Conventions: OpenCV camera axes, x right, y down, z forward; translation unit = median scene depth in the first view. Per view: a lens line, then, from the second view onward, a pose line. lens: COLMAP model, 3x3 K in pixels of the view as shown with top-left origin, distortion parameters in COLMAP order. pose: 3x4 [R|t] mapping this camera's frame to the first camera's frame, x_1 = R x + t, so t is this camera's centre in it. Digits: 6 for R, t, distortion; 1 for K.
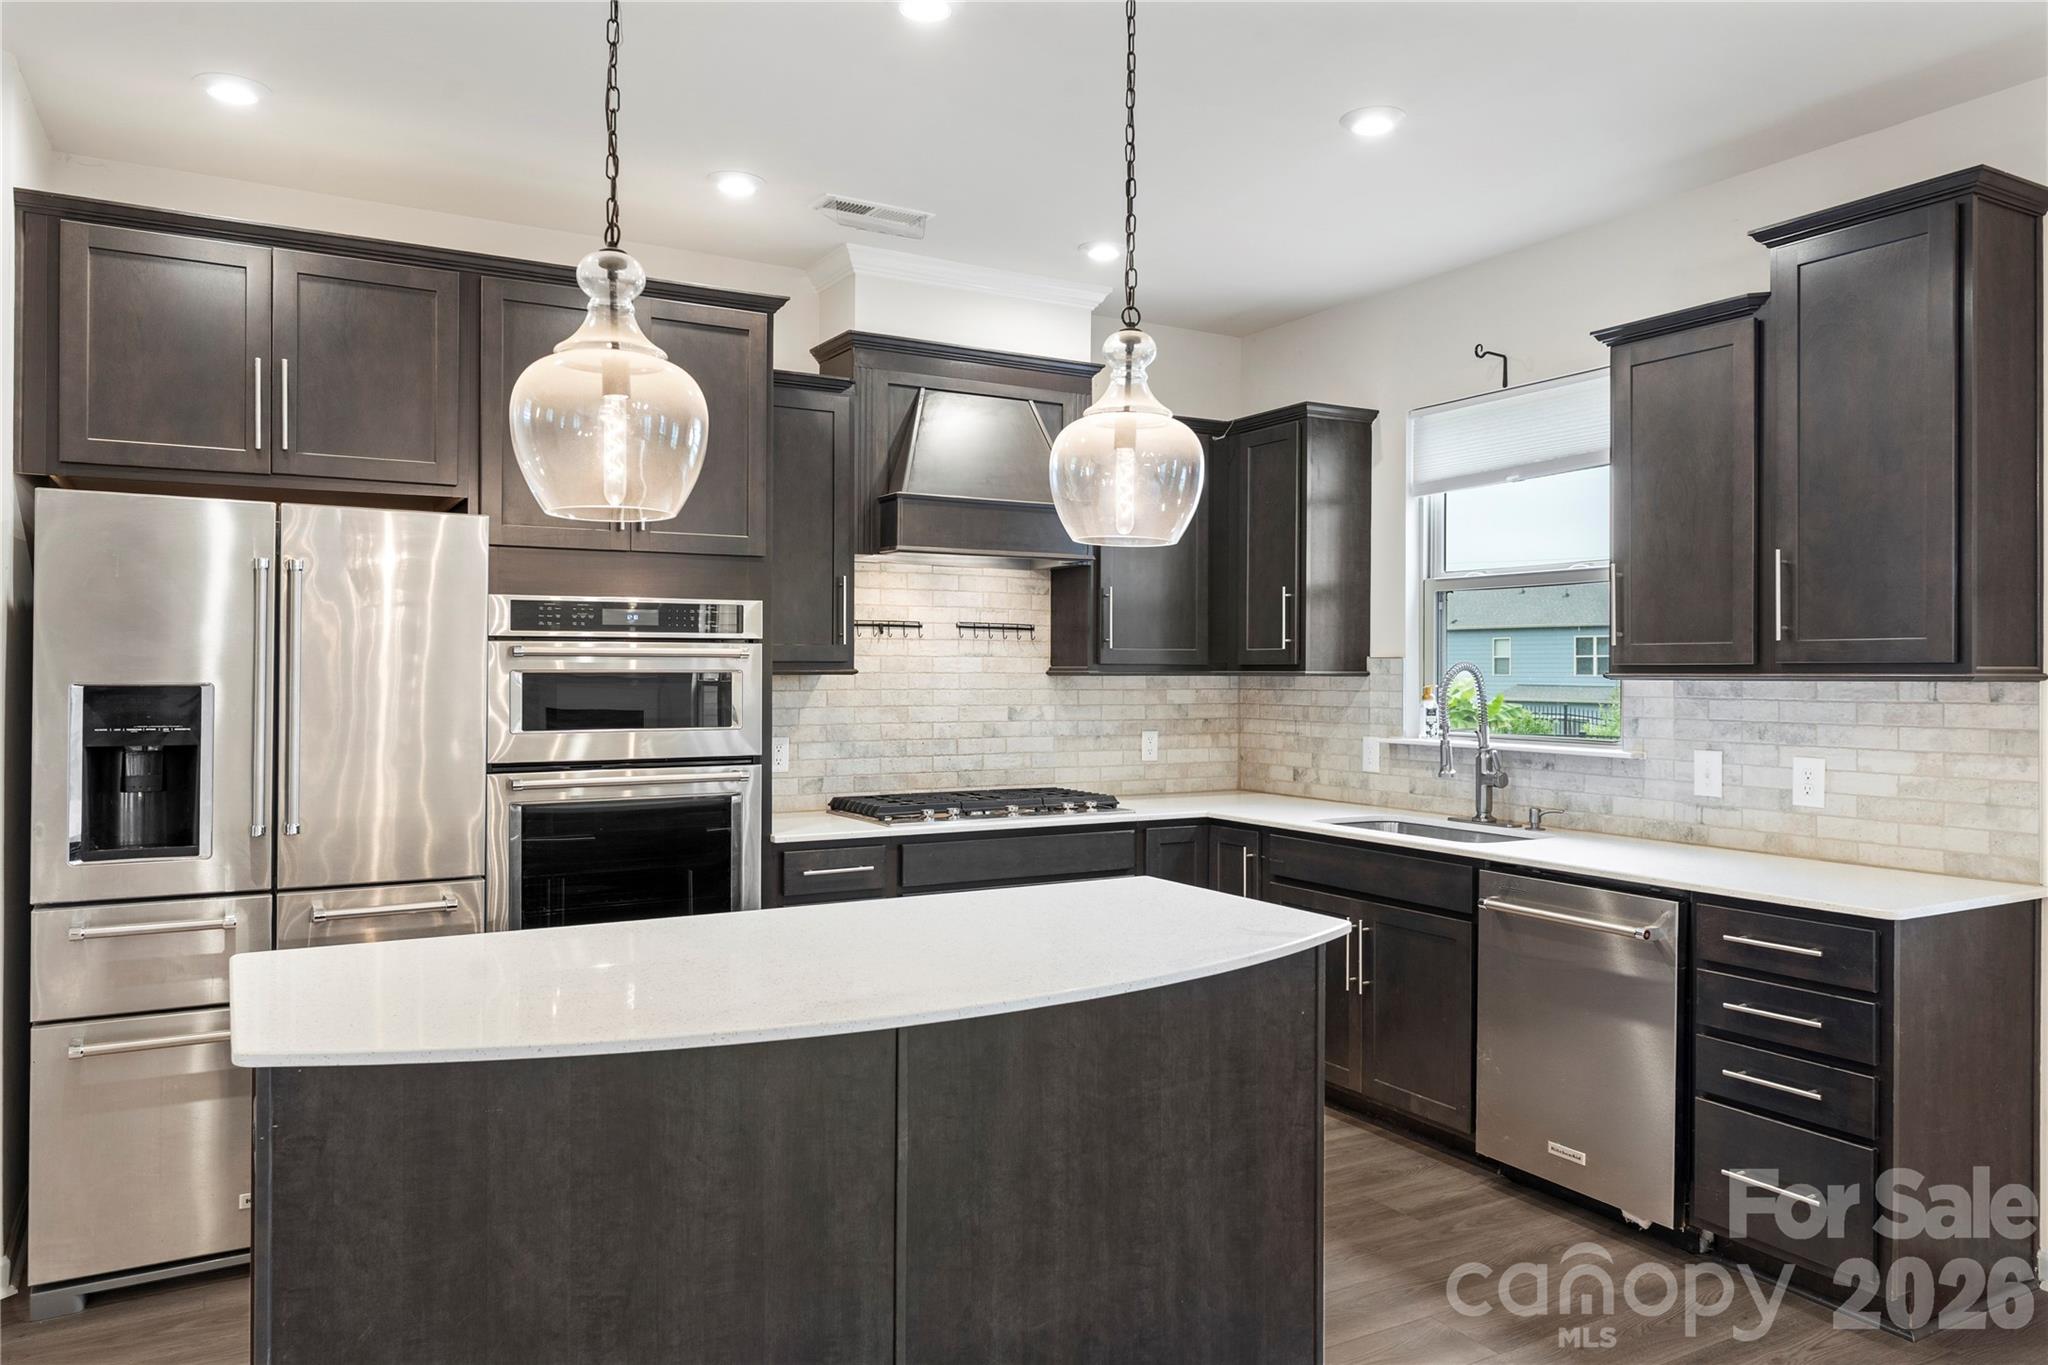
lens RADIAL K [[1392.0, 0, 1024.7], [0, 1392.0, 662.9], [0, 0, 1]] dist [0.003082, 0.000671]
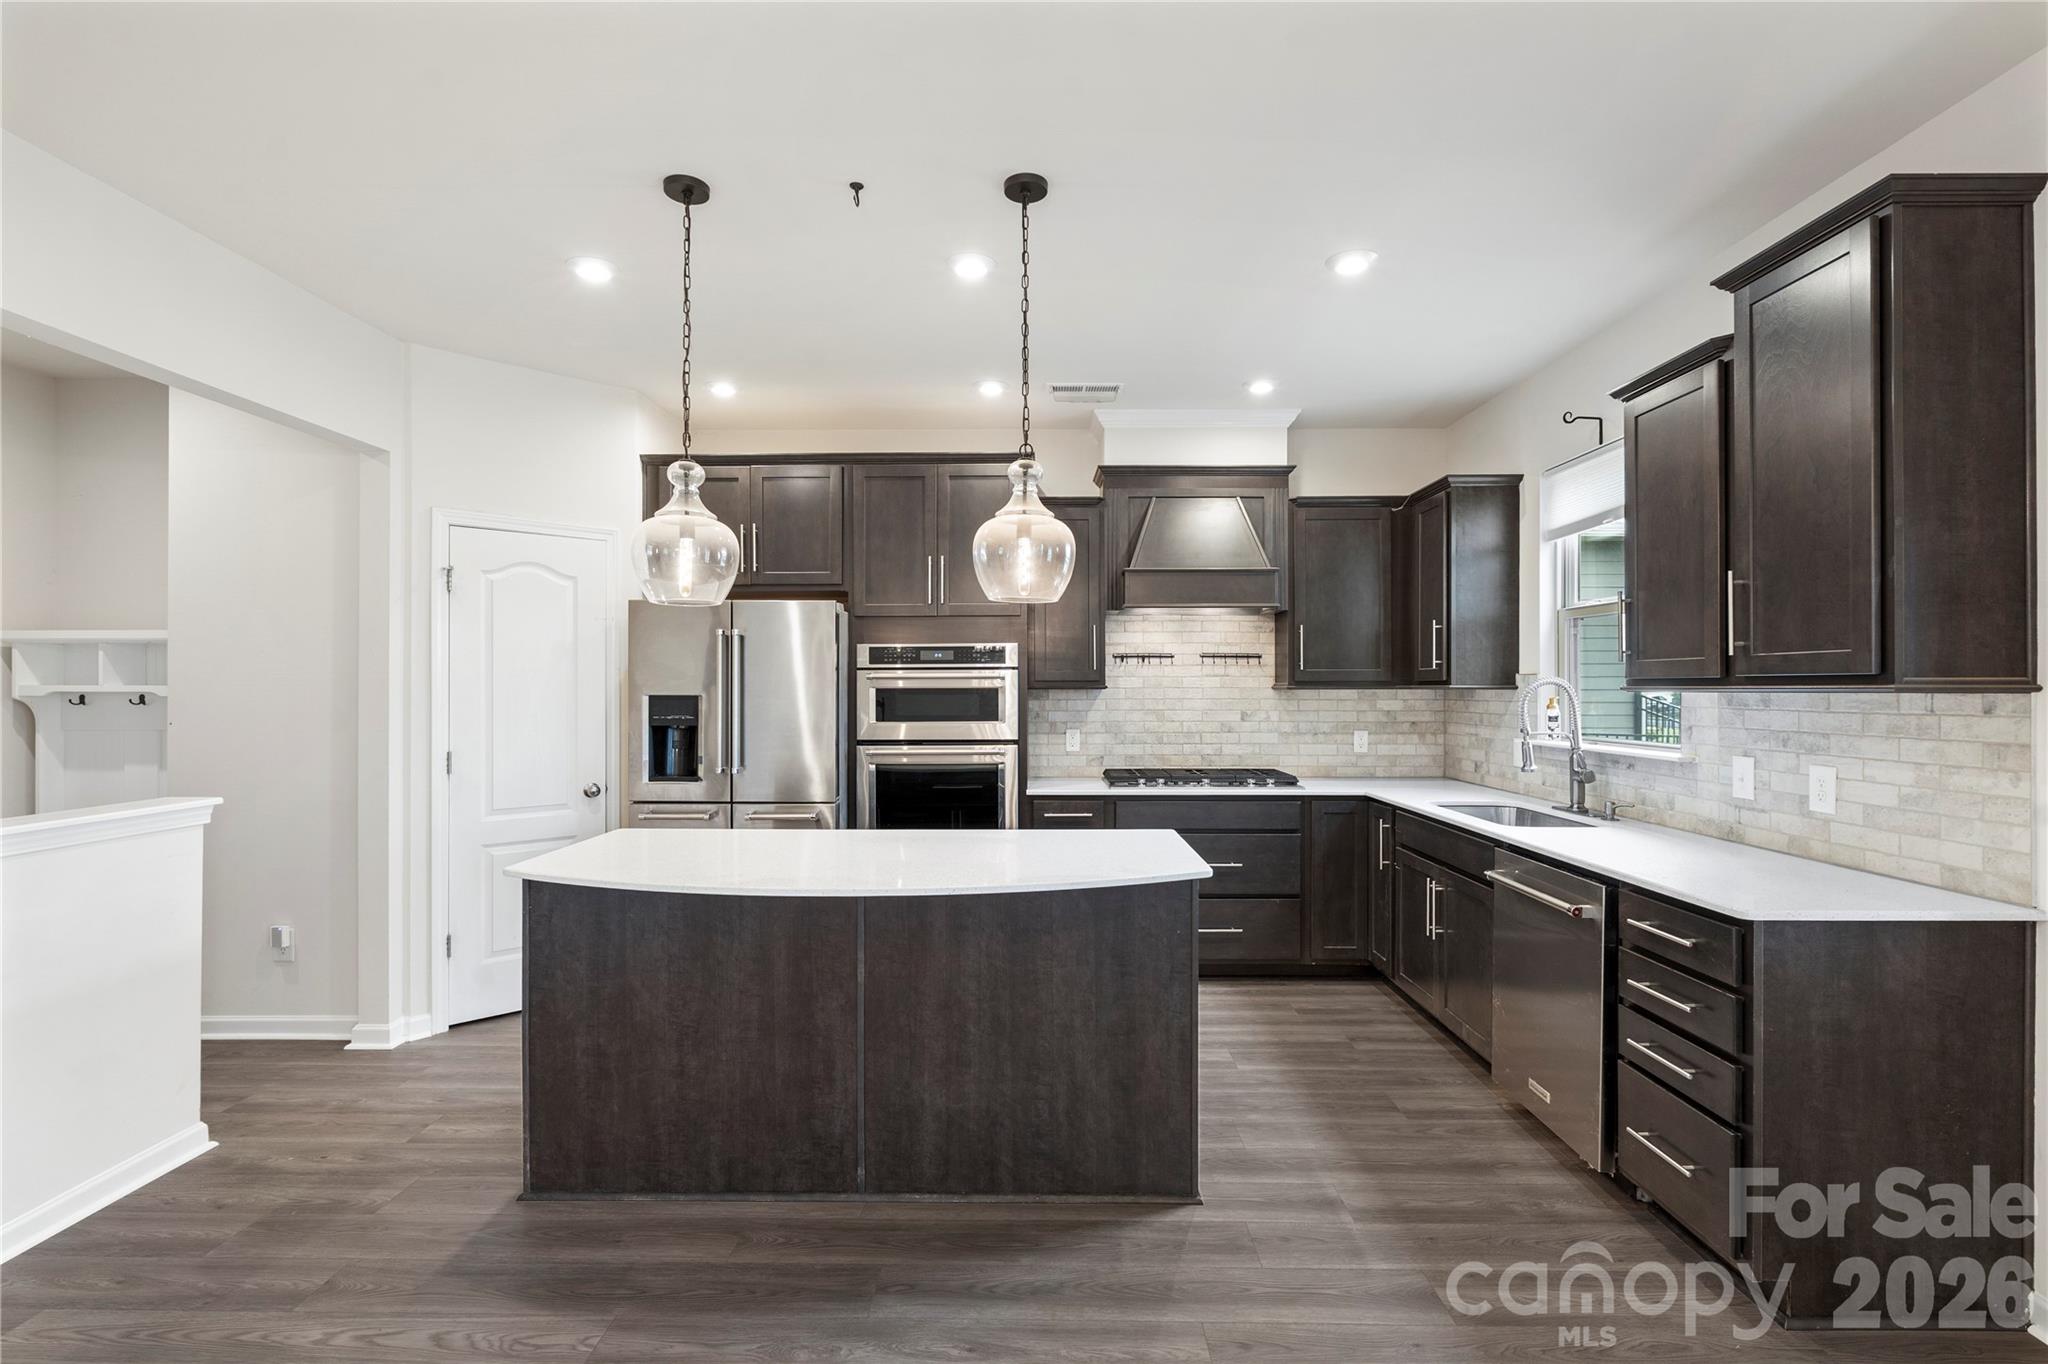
lens RADIAL K [[924.7, 0, 1026.1], [0, 924.7, 681.3], [0, 0, 1]] dist [-0.001472, 0.000215]
pose [[0.860794, -0.006925, -0.508906, 0.366032], [0.006514, 0.999975, -0.002589, 0.002050], [0.508912, -0.001087, 0.860818, 0.088011]]
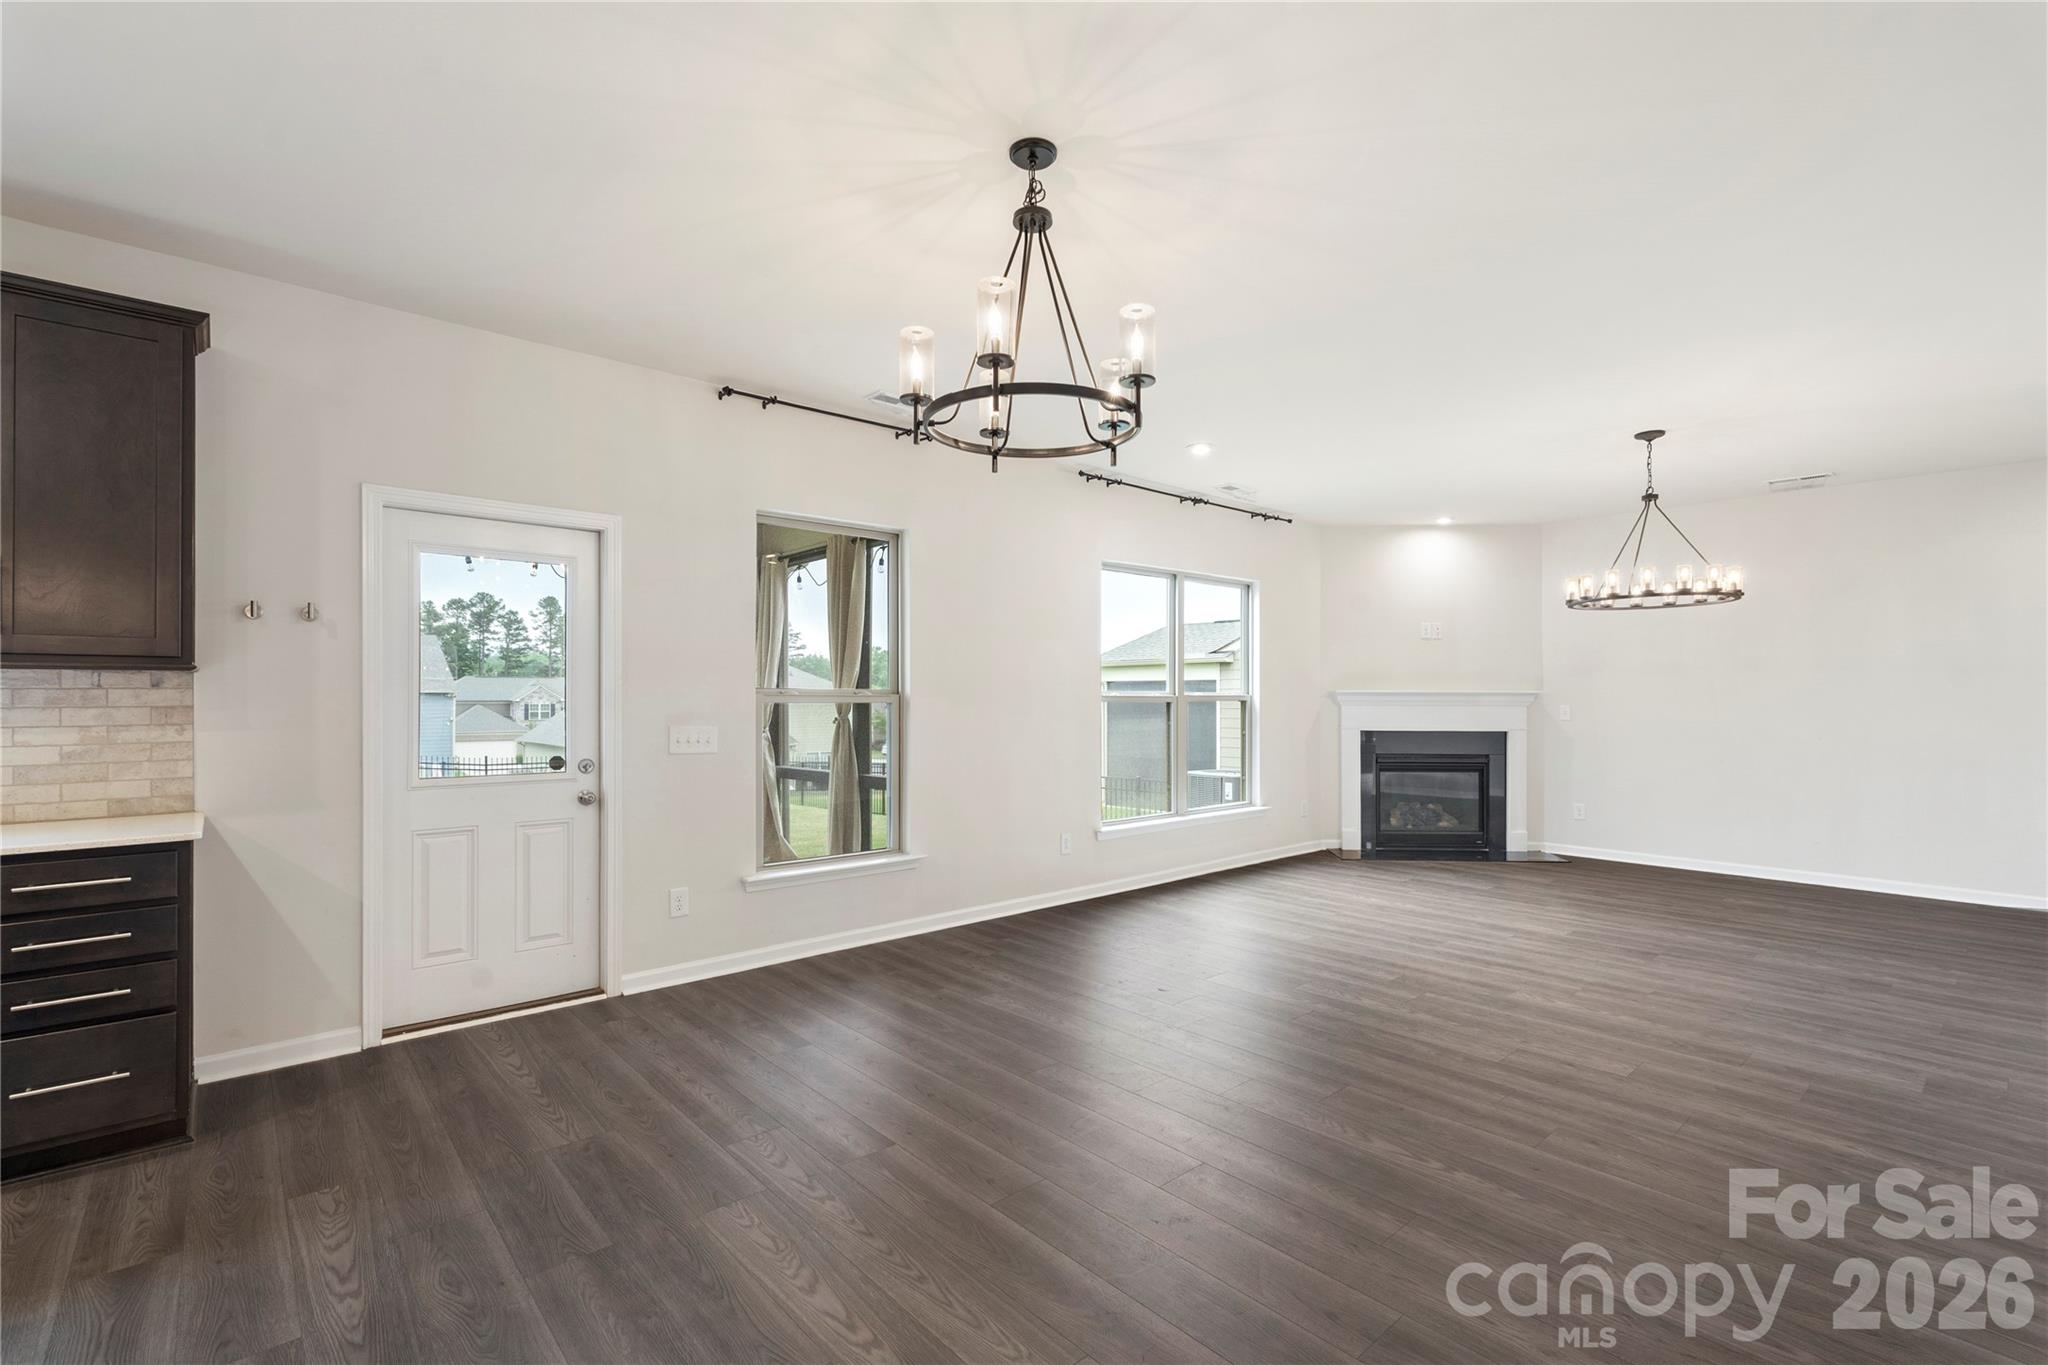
lens RADIAL K [[910.7, 0, 1034.3], [0, 910.7, 703.3], [0, 0, 1]] dist [-0.002218, -0.000420]
pose [[-0.206773, -0.009299, 0.978345, -0.312249], [-0.006608, 0.999945, 0.008108, 0.025423], [-0.978367, -0.004788, -0.206823, 0.264861]]
